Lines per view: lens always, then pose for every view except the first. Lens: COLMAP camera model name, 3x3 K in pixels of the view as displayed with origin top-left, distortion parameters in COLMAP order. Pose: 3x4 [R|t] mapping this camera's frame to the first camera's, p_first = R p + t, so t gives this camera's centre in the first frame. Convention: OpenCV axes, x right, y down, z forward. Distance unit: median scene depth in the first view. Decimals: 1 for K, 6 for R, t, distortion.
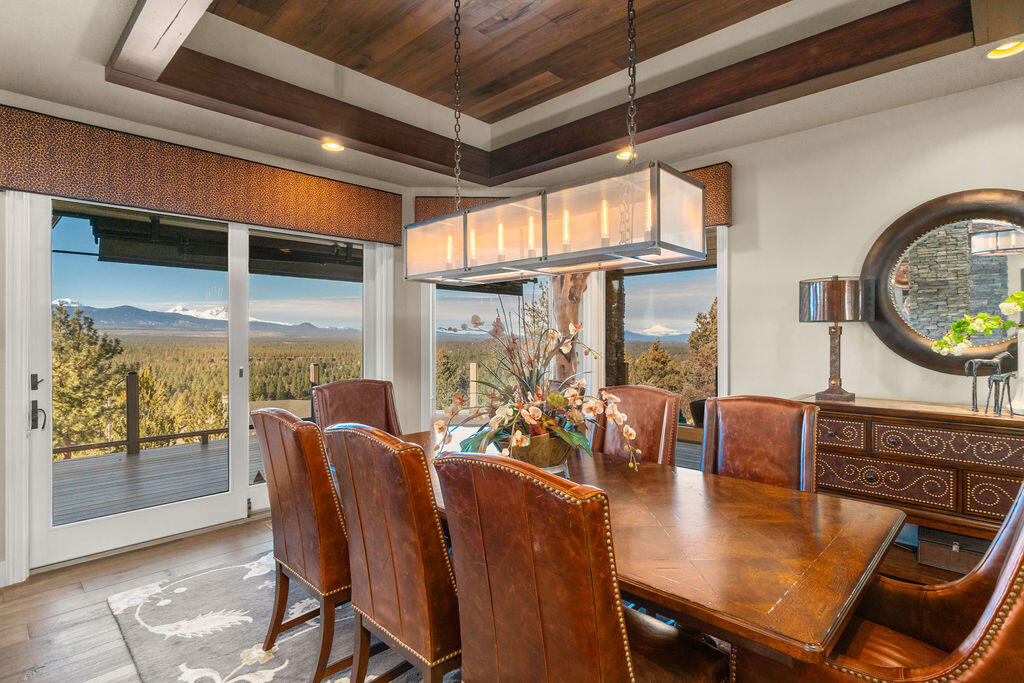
lens RADIAL K [[514.8, 0, 519.1], [0, 514.8, 336.9], [0, 0, 1]] dist [-0.005841, 0.000687]
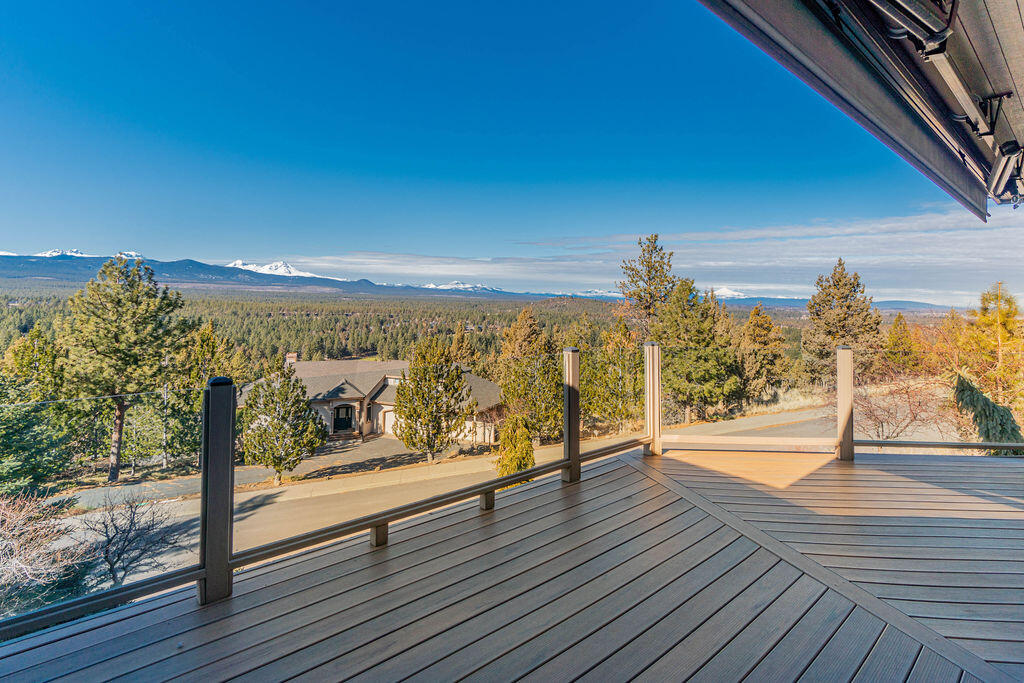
lens RADIAL K [[514.8, 0, 561.3], [0, 514.8, 282.6], [0, 0, 1]] dist [-0.005841, 0.000687]
pose [[0.999545, 0.018583, -0.023747, -0.077840], [-0.019253, 0.999414, -0.028295, 0.000973], [0.023208, 0.028739, 0.999317, 0.097945]]
